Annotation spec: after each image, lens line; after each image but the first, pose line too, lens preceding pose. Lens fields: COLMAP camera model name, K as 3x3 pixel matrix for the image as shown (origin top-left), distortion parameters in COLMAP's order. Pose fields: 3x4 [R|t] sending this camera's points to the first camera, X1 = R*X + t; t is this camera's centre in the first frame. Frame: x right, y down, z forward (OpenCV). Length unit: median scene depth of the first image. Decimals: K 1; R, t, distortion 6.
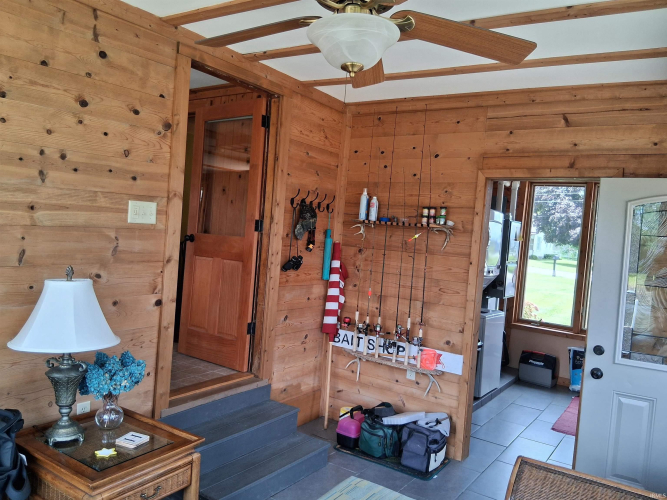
lens RADIAL K [[510.0, 0, 335.9], [0, 510.0, 246.6], [0, 0, 1]] dist [0.112452, -0.196869]
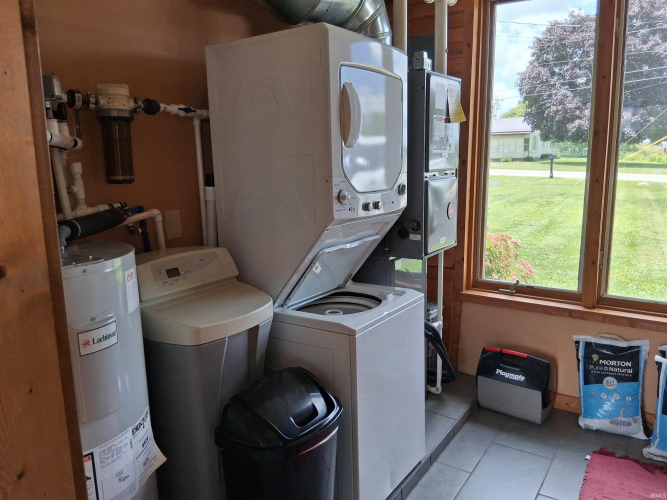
lens RADIAL K [[510.0, 0, 335.9], [0, 510.0, 246.6], [0, 0, 1]] dist [0.112452, -0.196869]
pose [[0.994979, -0.099845, -0.006853, 0.233813], [0.099740, 0.983625, 0.150110, 0.015831], [-0.008247, -0.150040, 0.988646, 0.524944]]
